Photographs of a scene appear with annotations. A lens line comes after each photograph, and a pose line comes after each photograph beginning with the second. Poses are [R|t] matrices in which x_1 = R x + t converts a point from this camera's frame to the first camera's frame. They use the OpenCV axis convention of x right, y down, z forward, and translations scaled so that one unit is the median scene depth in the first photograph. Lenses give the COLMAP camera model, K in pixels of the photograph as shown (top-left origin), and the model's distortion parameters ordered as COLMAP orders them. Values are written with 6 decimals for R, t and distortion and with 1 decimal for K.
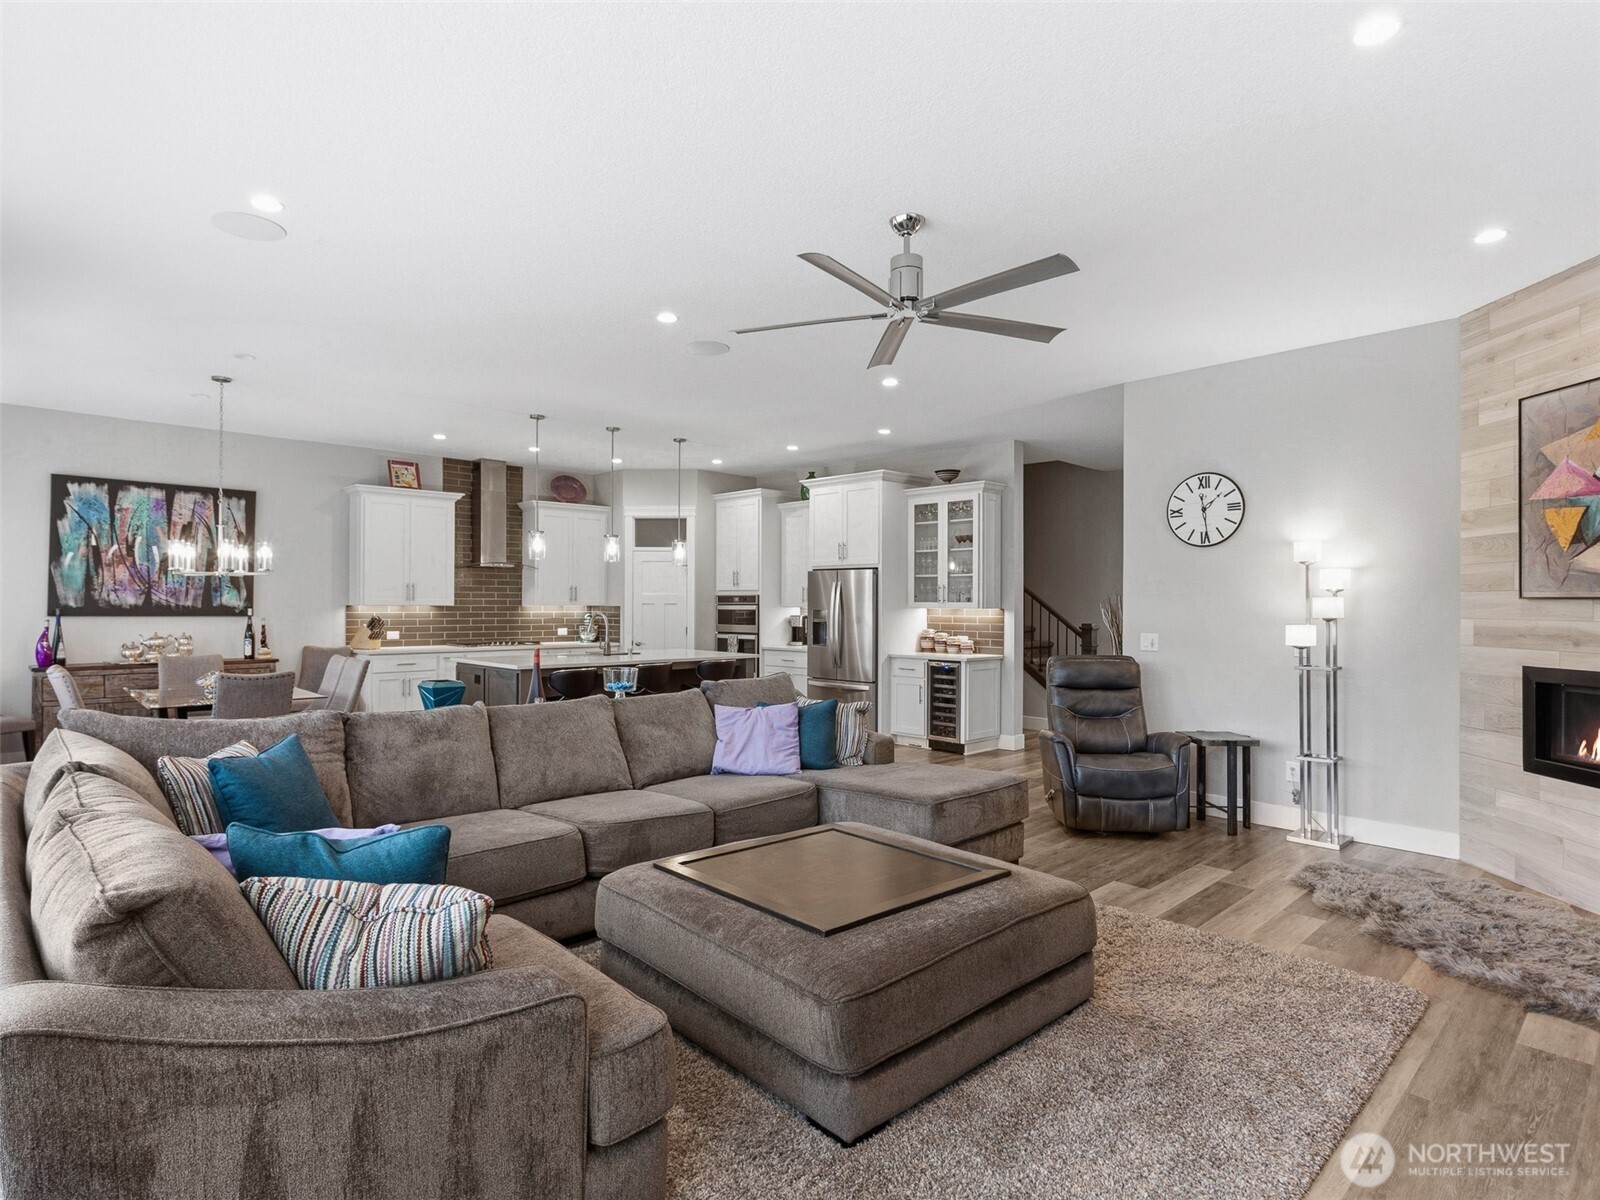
lens RADIAL K [[863.3, 0, 755.5], [0, 863.3, 610.2], [0, 0, 1]] dist [0.029486, -0.000221]
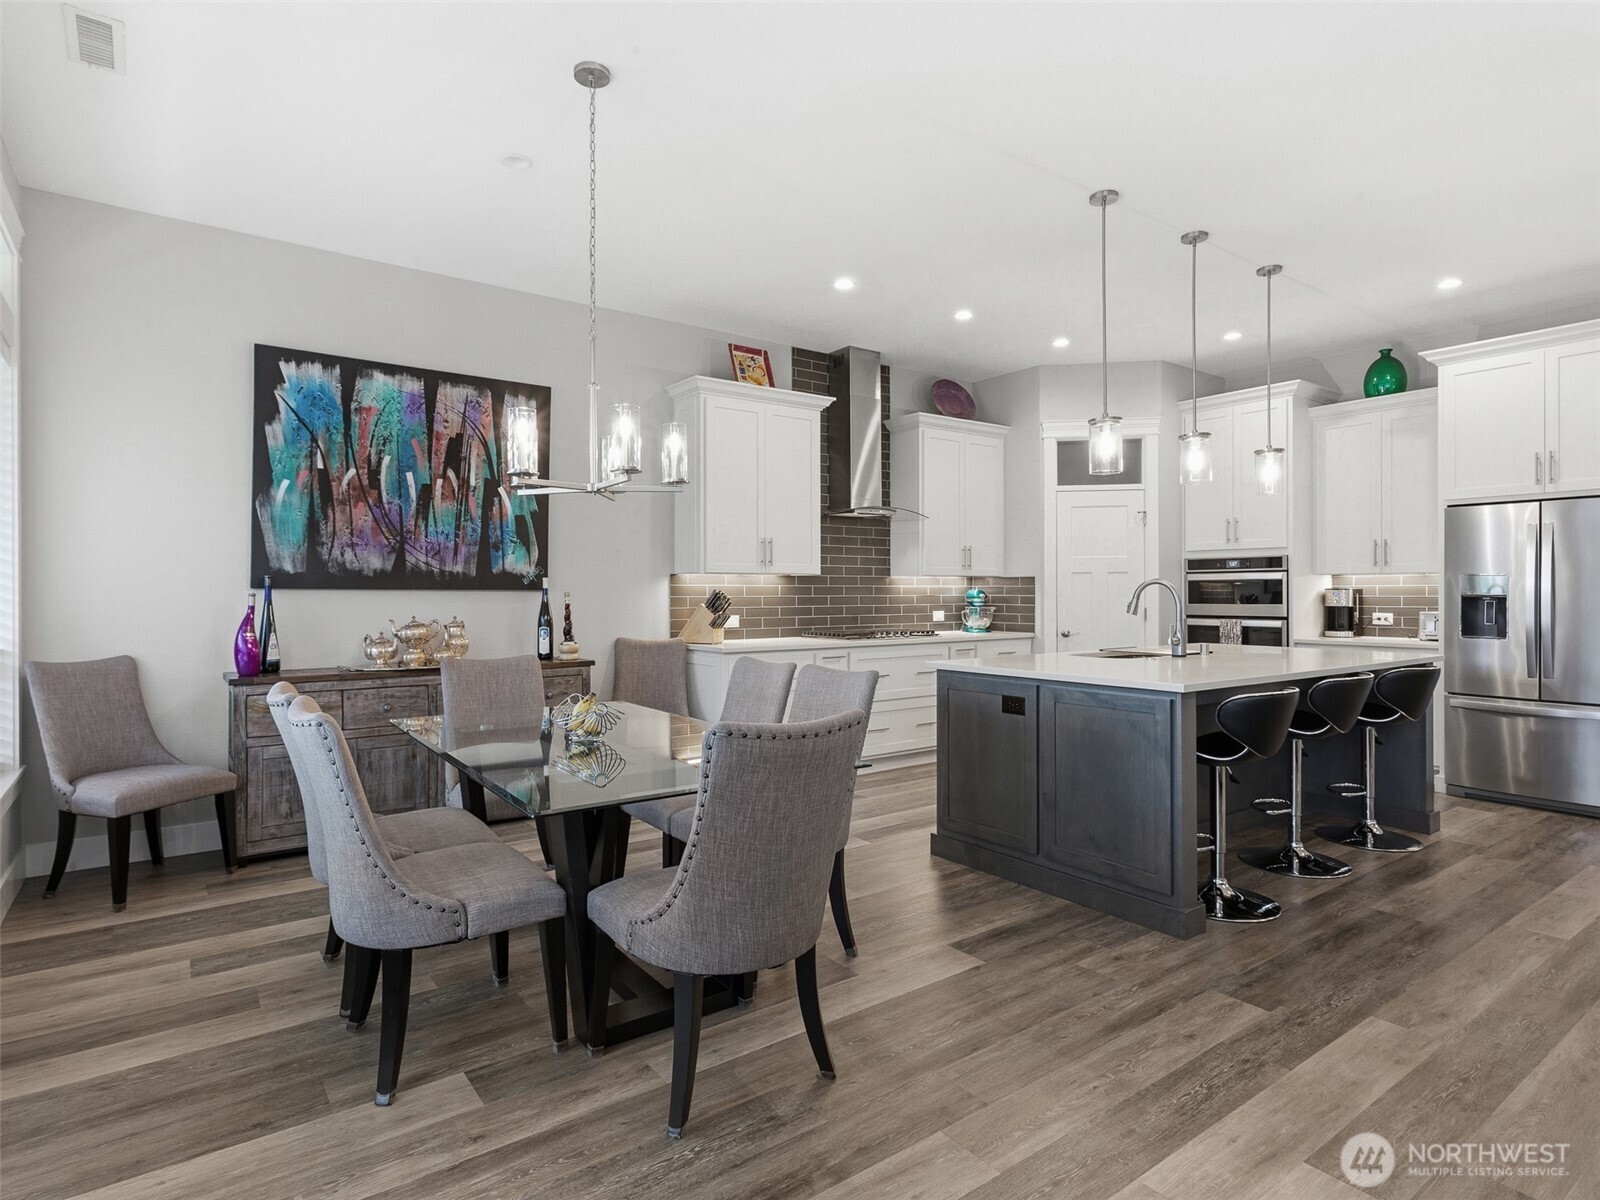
lens RADIAL K [[863.3, 0, 768.0], [0, 863.3, 600.0], [0, 0, 1]] dist [0.029486, -0.000221]
pose [[0.993359, -0.005046, -0.114947, -0.355424], [0.005255, 0.999985, 0.001516, 0.013778], [0.114938, -0.002110, 0.993370, 0.415158]]
